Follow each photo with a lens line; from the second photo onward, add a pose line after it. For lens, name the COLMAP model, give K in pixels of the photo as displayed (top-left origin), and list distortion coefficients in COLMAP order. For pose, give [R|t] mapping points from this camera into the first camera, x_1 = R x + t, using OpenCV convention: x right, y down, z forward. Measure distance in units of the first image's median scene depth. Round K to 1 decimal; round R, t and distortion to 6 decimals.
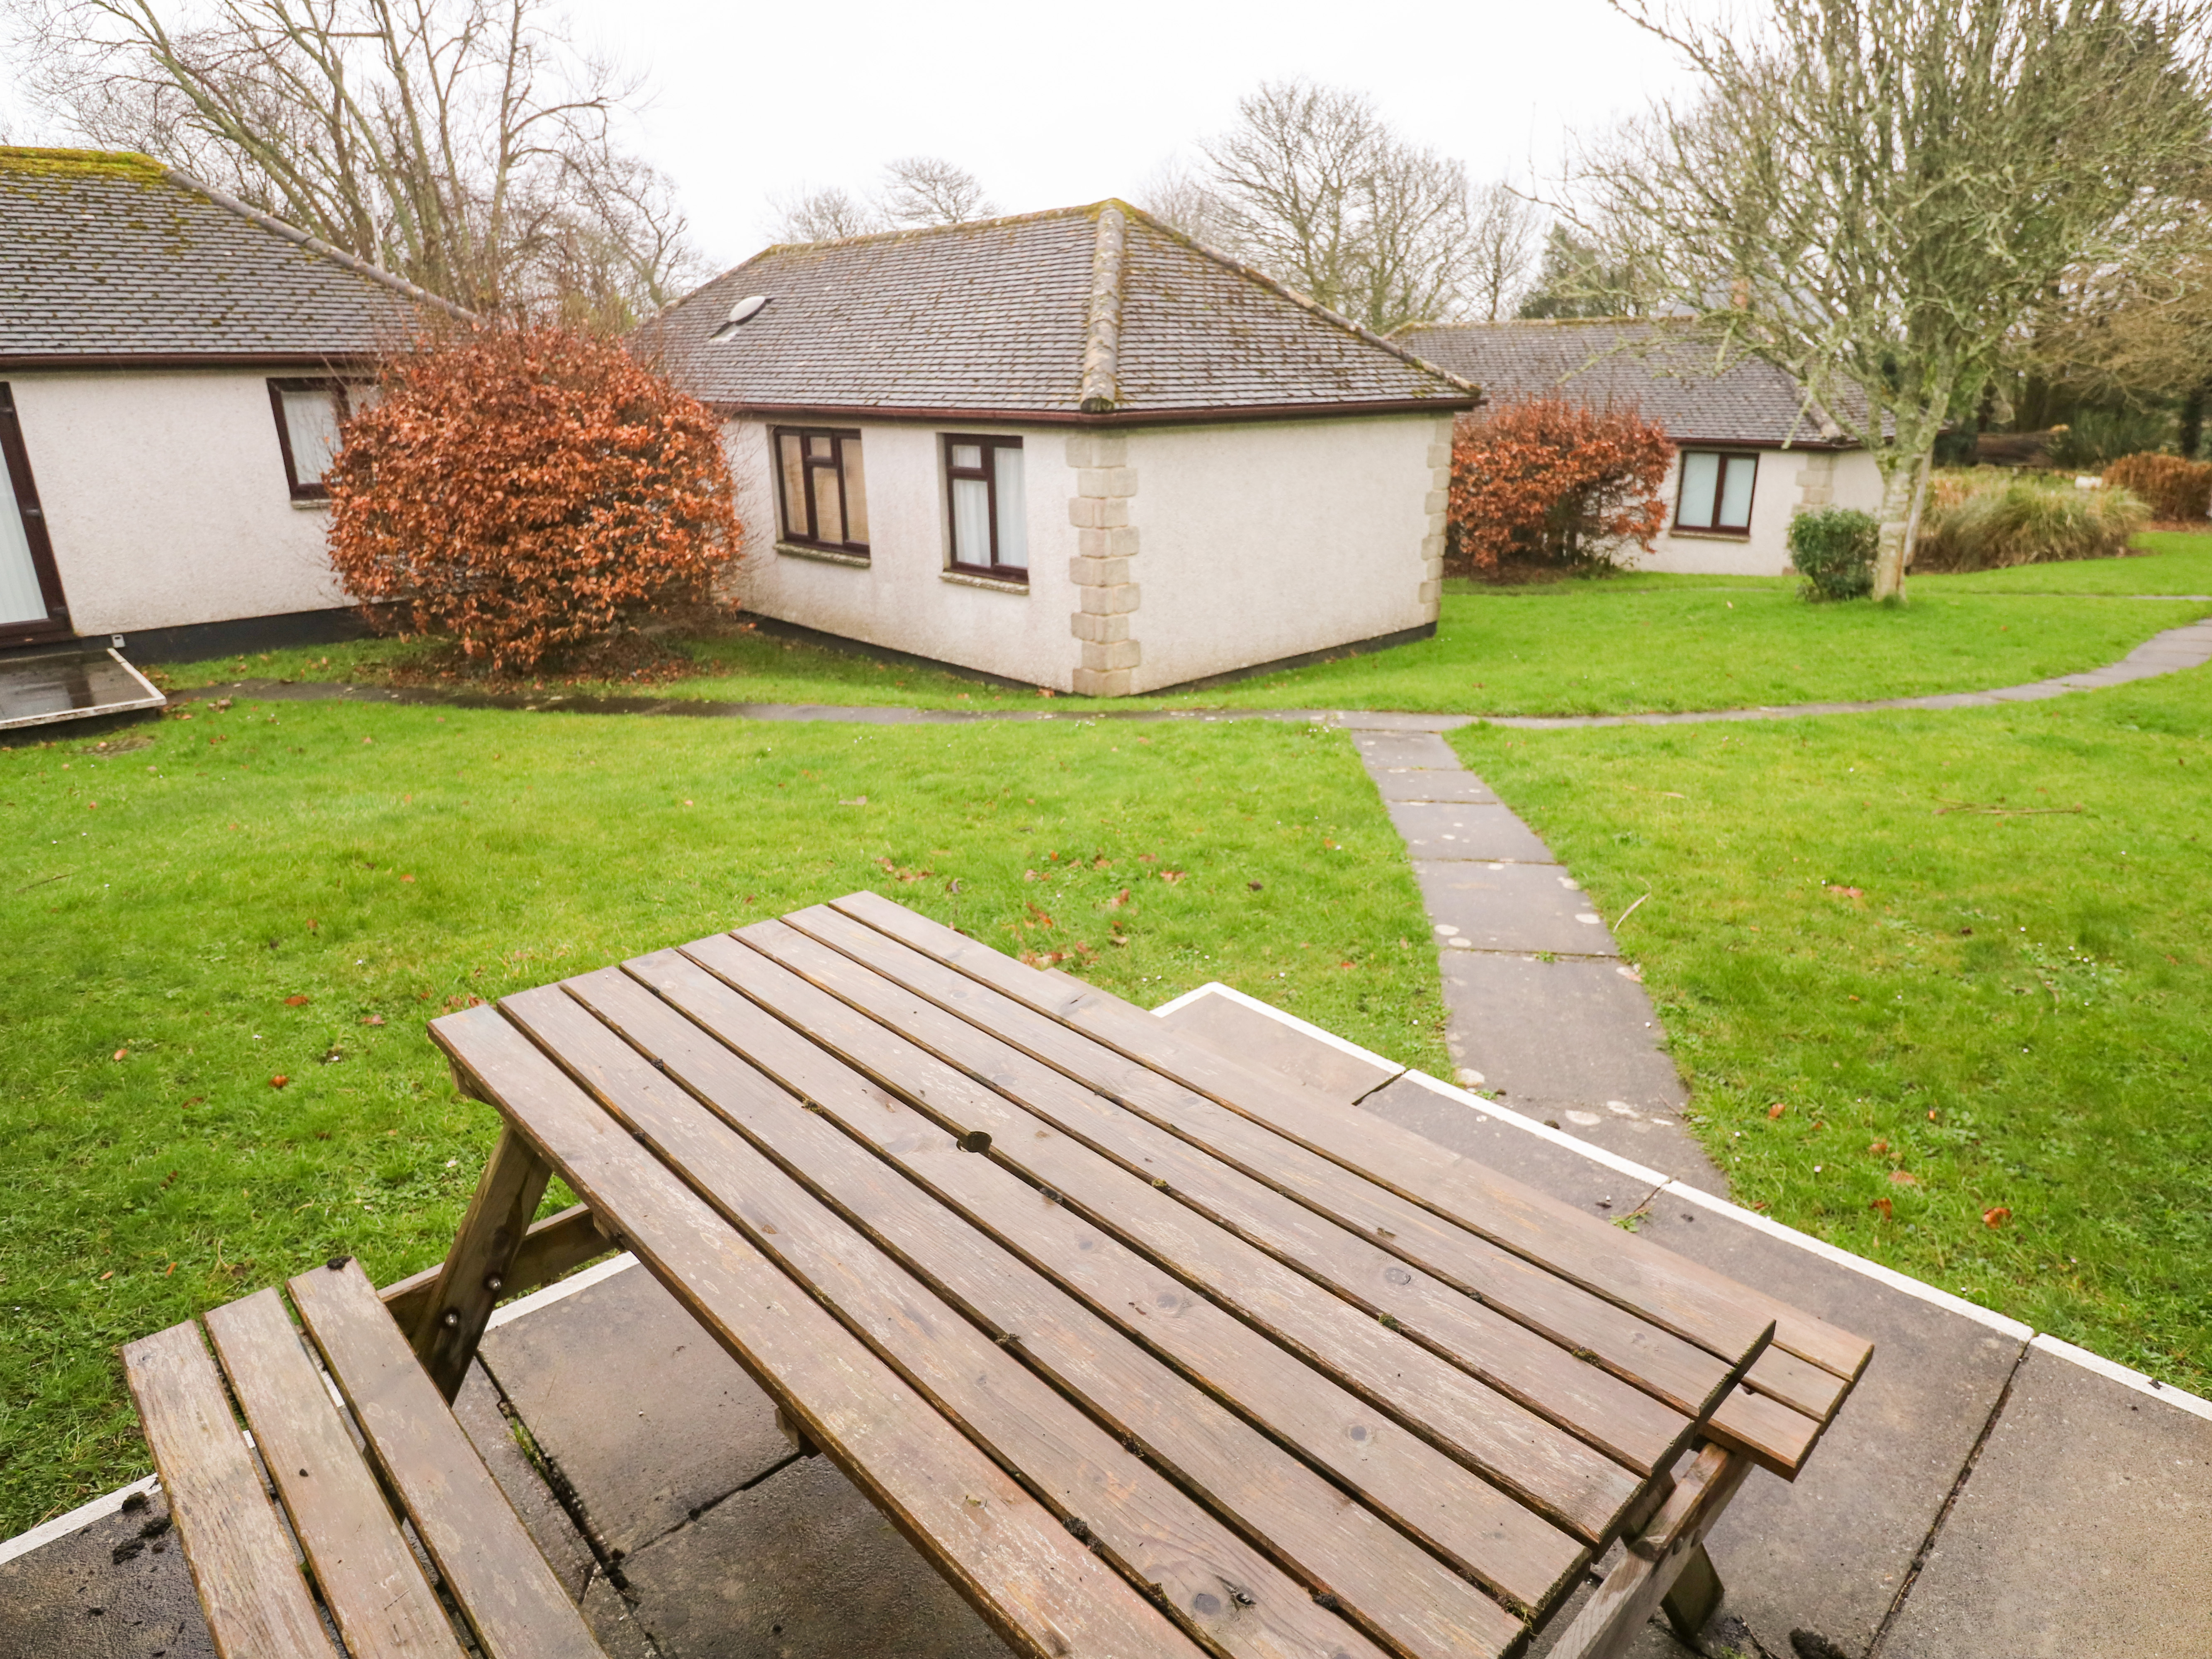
lens RADIAL K [[1332.9, 0, 1111.5], [0, 1332.9, 816.5], [0, 0, 1]] dist [-0.003926, 0.000391]
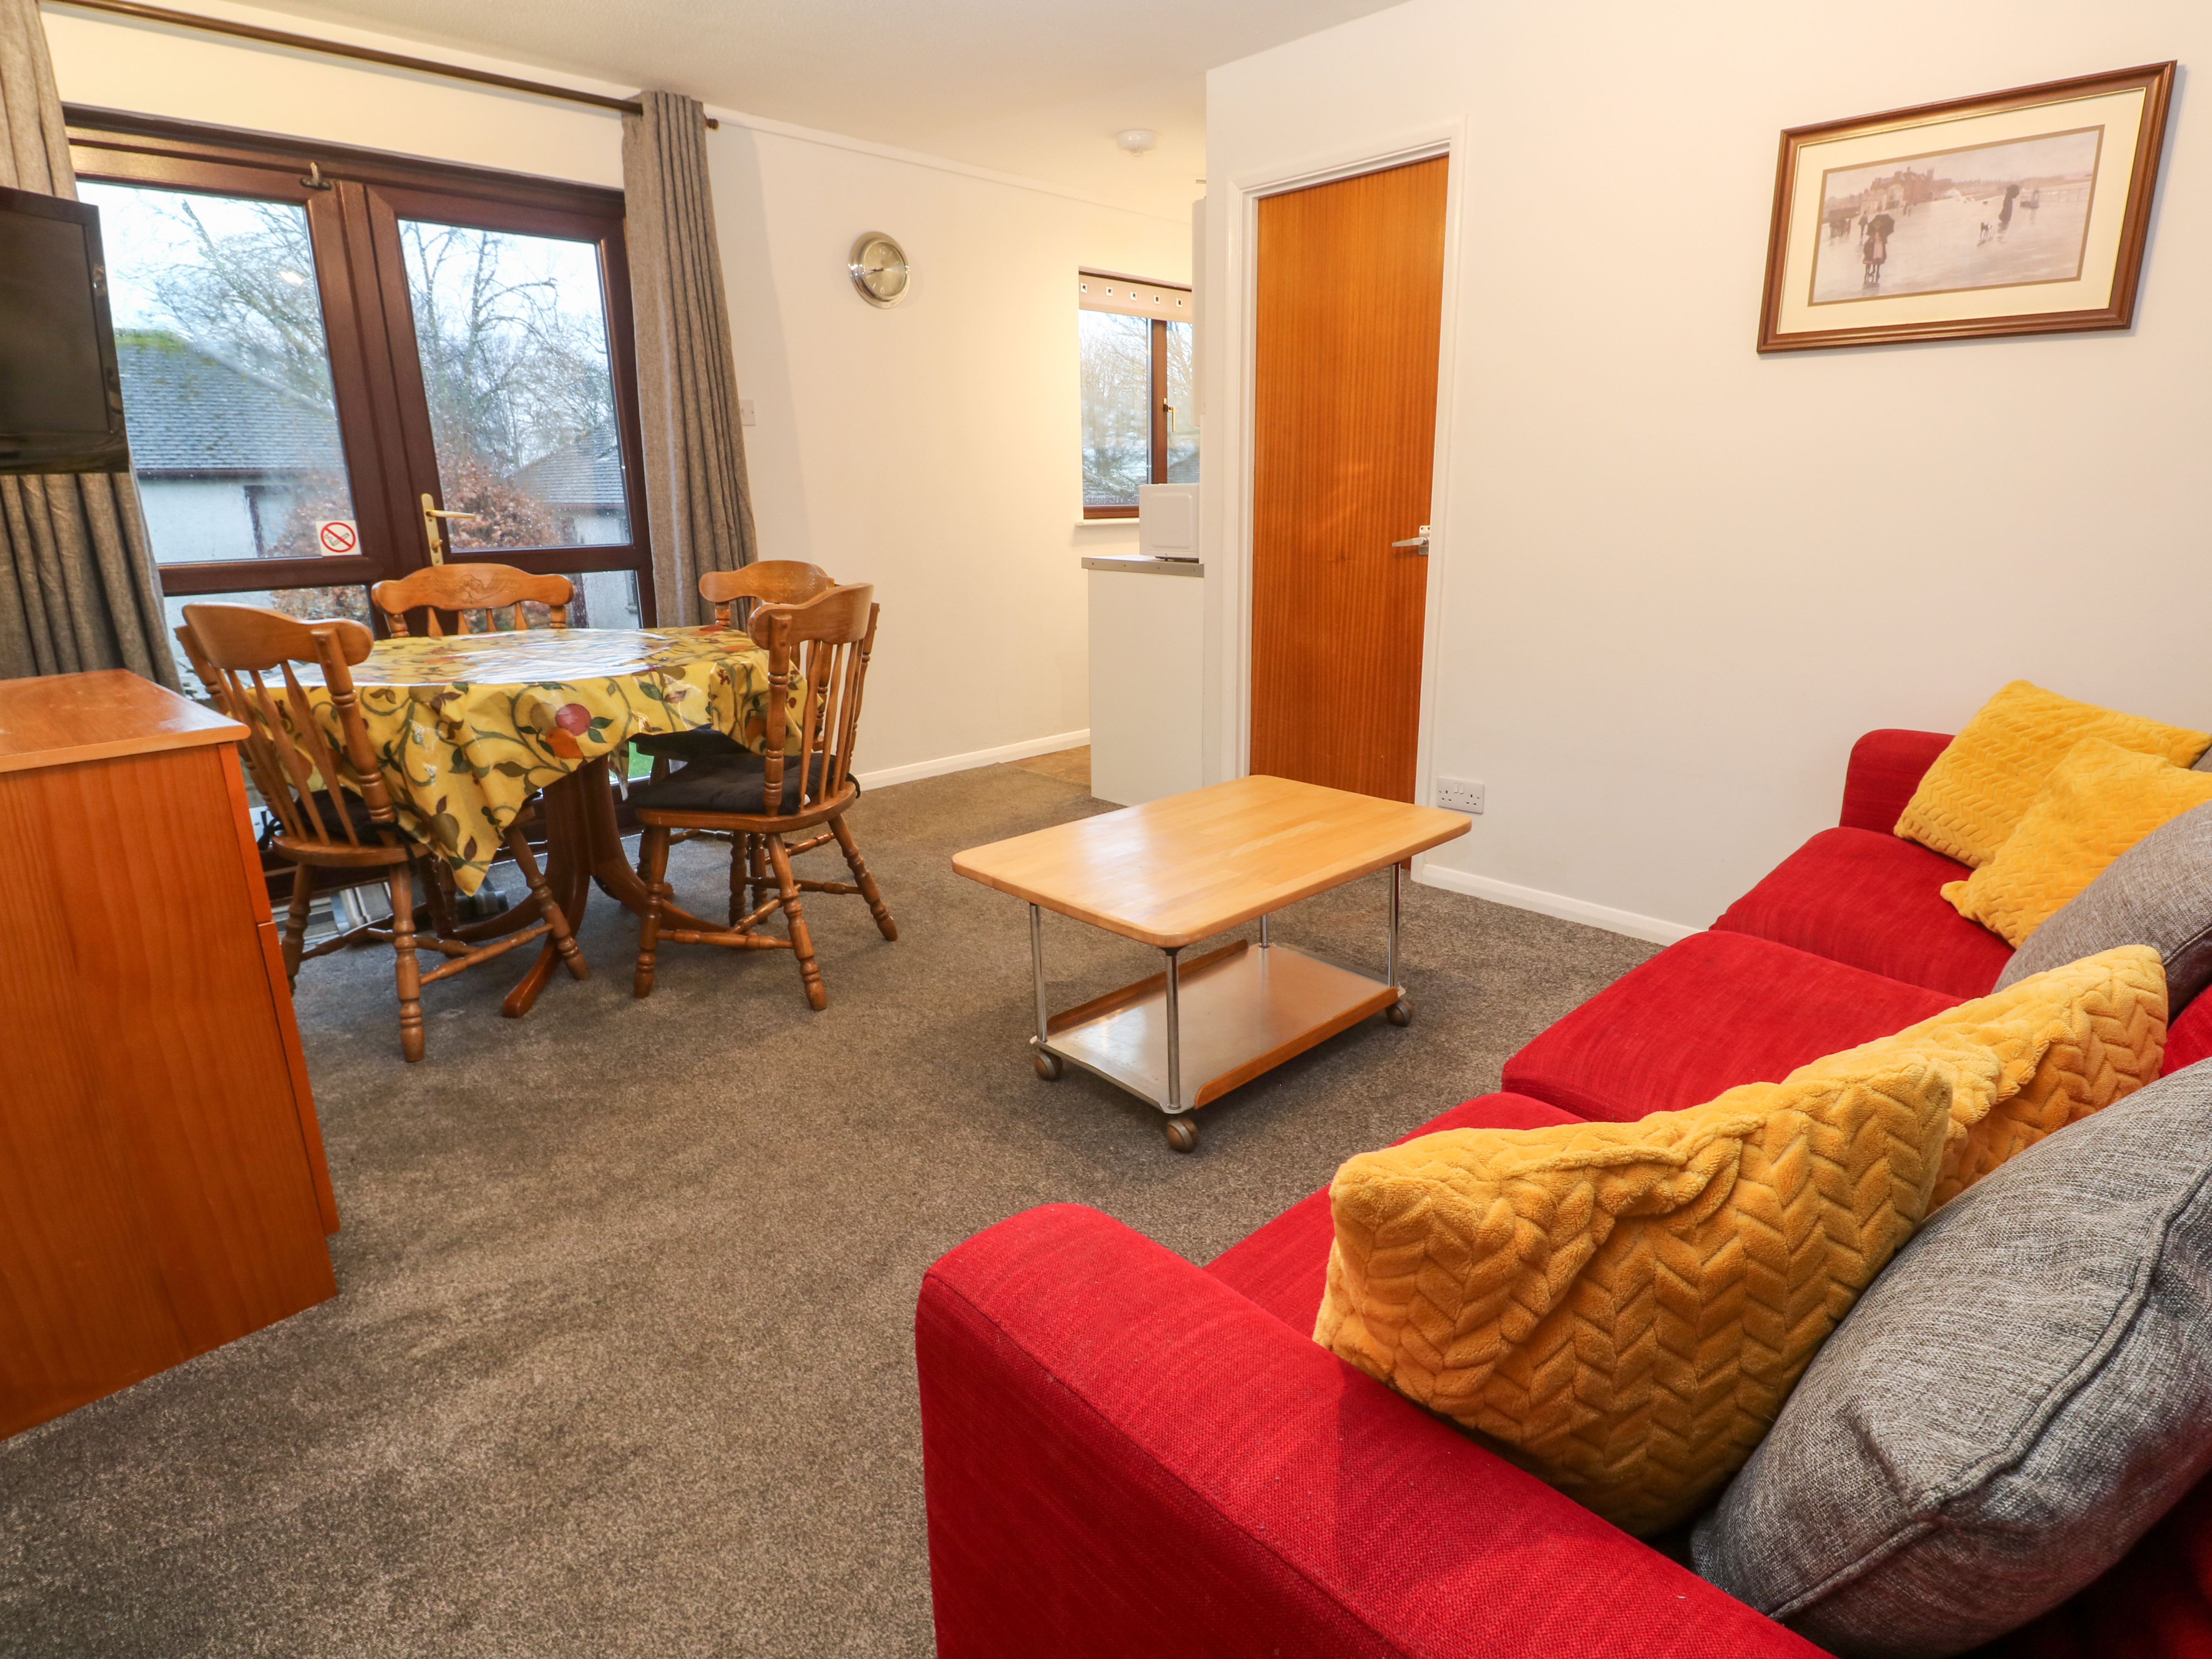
lens RADIAL K [[1208.1, 0, 1103.9], [0, 1208.1, 827.0], [0, 0, 1]] dist [-0.002709, -0.000851]
pose [[0.999979, -0.000192, -0.006533, 0.208610], [-0.000143, 0.998689, -0.051195, 0.072864], [0.006534, 0.051195, 0.998667, -0.190013]]
